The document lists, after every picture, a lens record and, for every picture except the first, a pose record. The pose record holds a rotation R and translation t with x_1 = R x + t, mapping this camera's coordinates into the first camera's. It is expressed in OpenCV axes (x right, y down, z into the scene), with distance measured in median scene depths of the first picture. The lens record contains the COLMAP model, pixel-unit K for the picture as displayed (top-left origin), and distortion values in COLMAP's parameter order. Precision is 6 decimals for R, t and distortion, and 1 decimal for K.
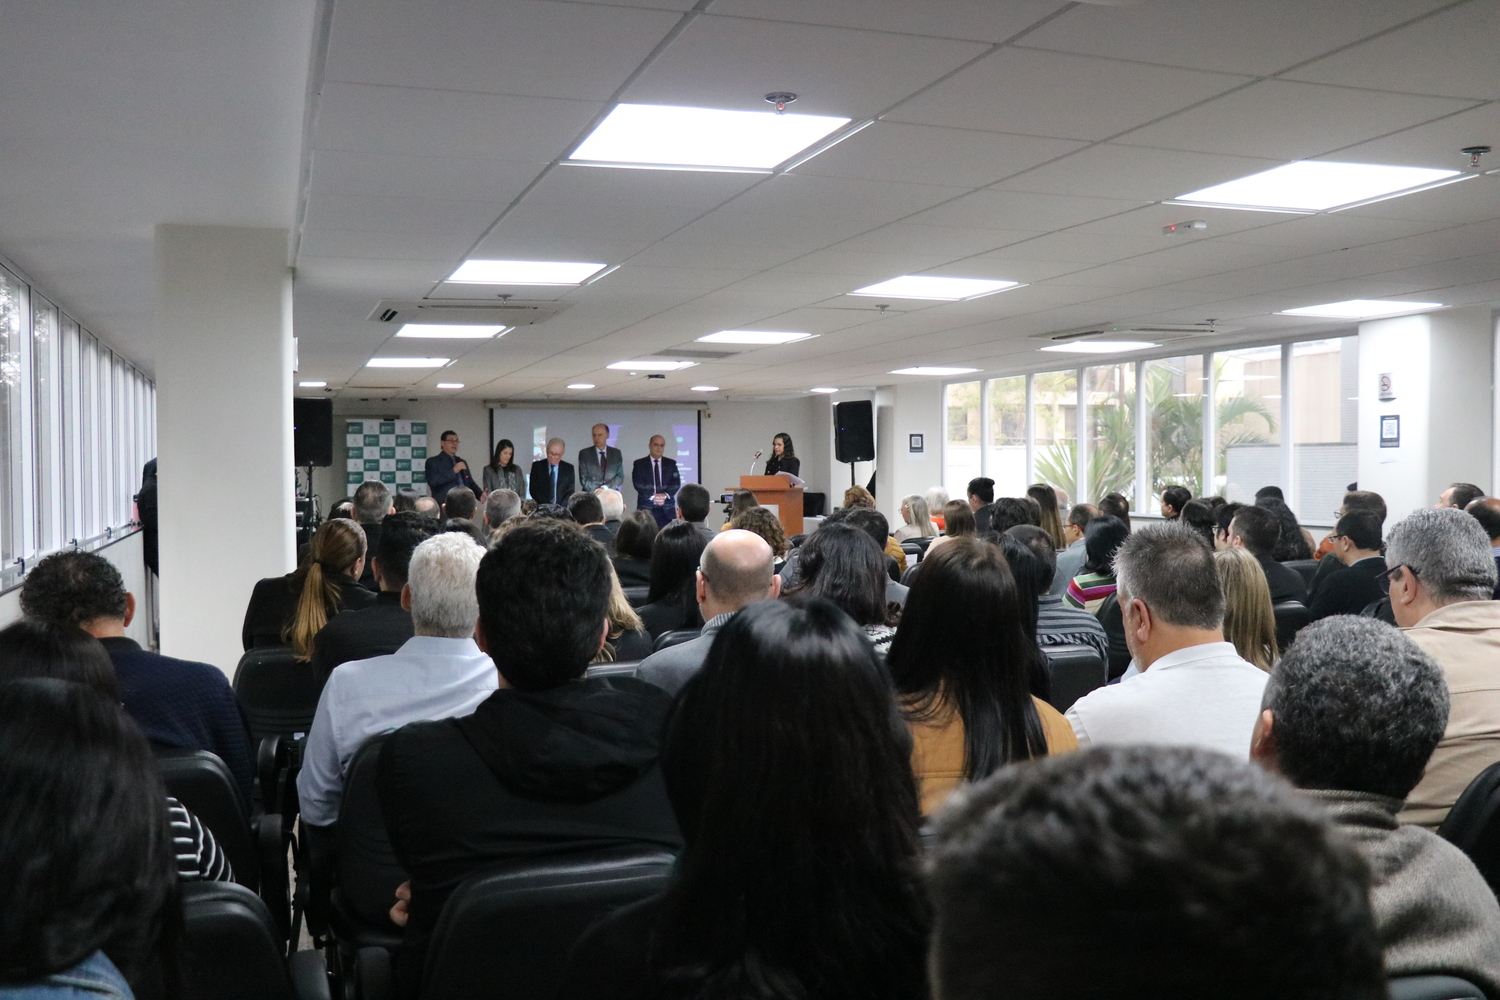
lens RADIAL K [[1521.8, 0, 751.1], [0, 1521.8, 497.6], [0, 0, 1]] dist [0.002142, 0.000000]
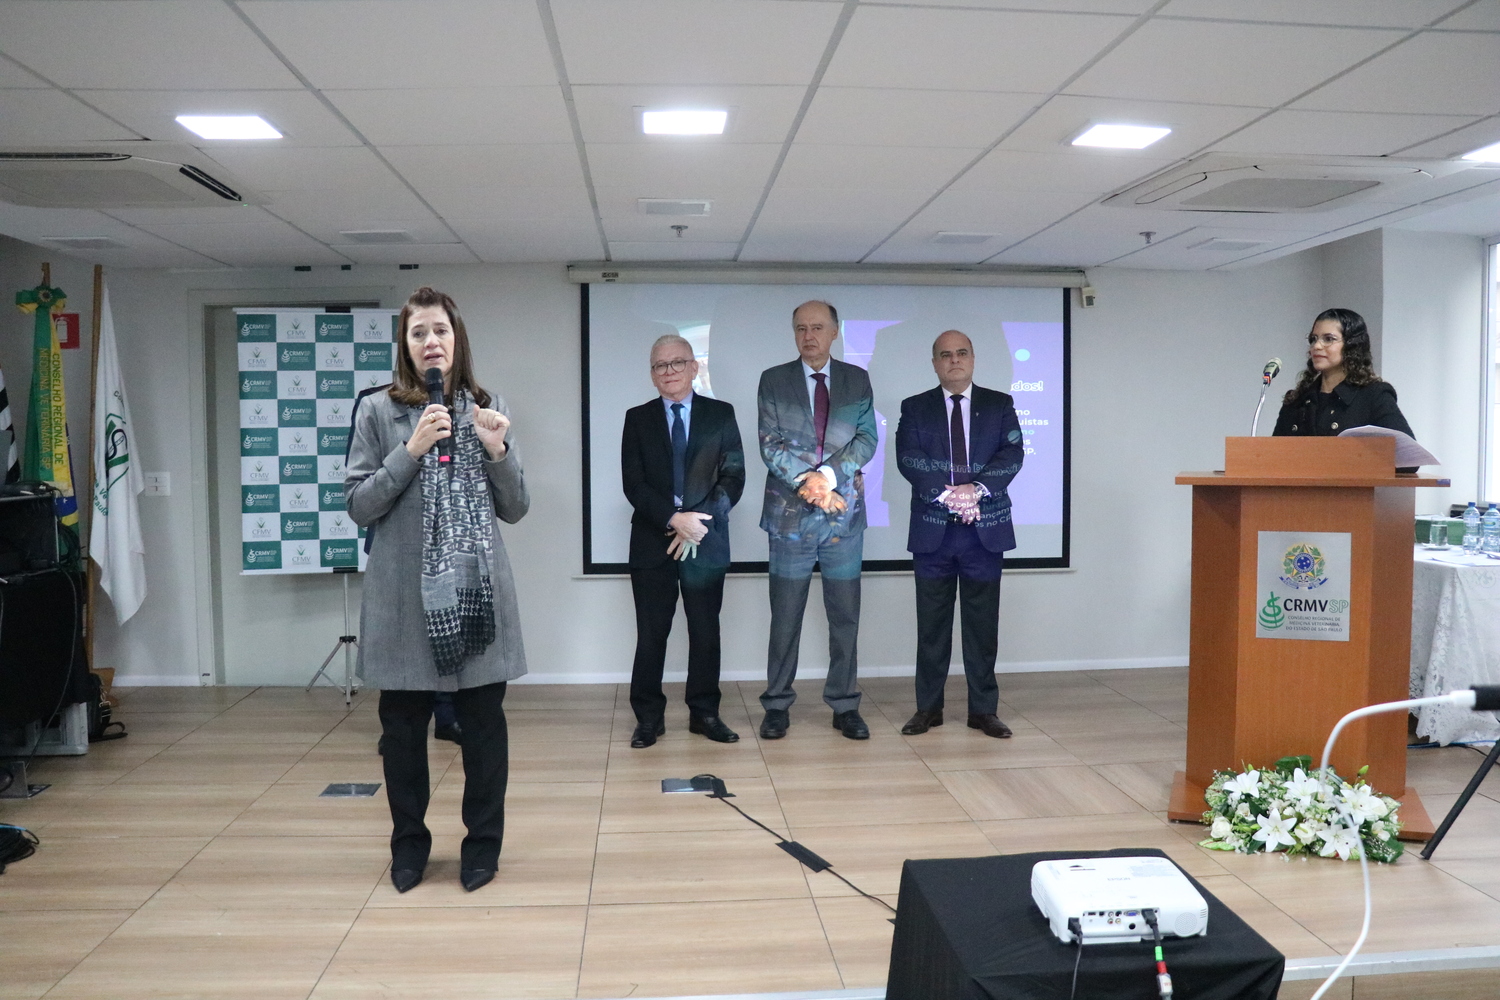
lens RADIAL K [[1250.4, 0, 754.8], [0, 1250.4, 509.2], [0, 0, 1]] dist [-0.125805, 0.050919]
pose [[0.967534, 0.014325, -0.252334, -0.033133], [-0.004410, 0.999197, 0.039818, -0.008383], [0.252702, -0.037413, 0.966820, 0.689223]]
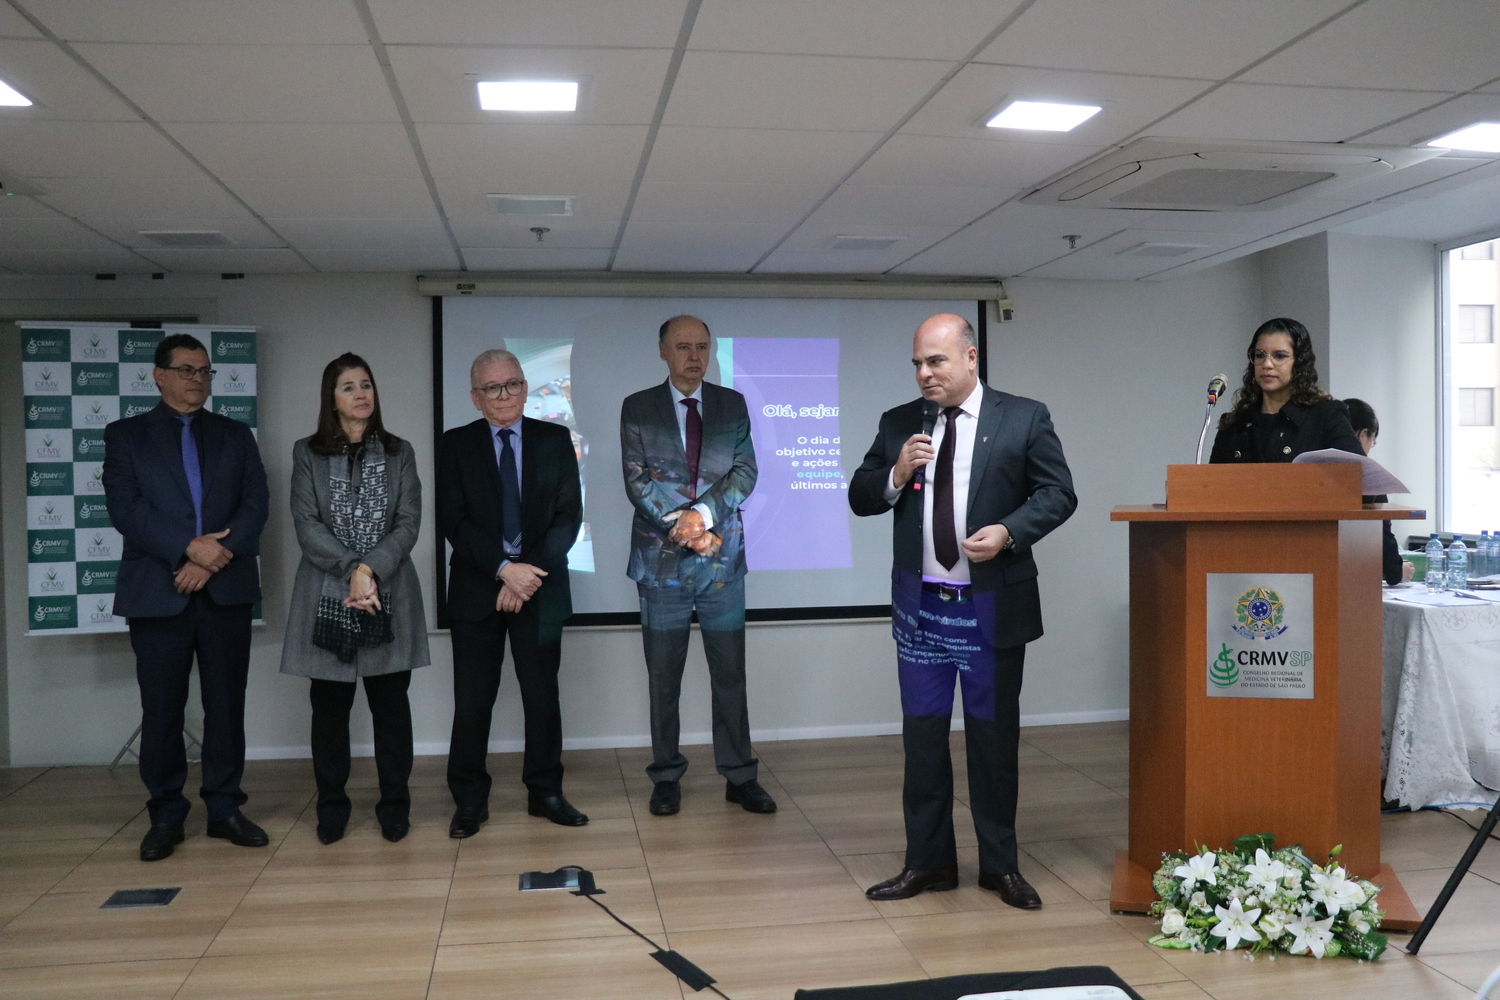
lens RADIAL K [[1383.4, 0, 748.5], [0, 1383.4, 497.1], [0, 0, 1]] dist [-0.067475, 0.000000]
pose [[0.984178, -0.003830, -0.177143, -0.033228], [0.004235, 0.999989, 0.001908, -0.008508], [0.177134, -0.002628, 0.984183, 0.697938]]
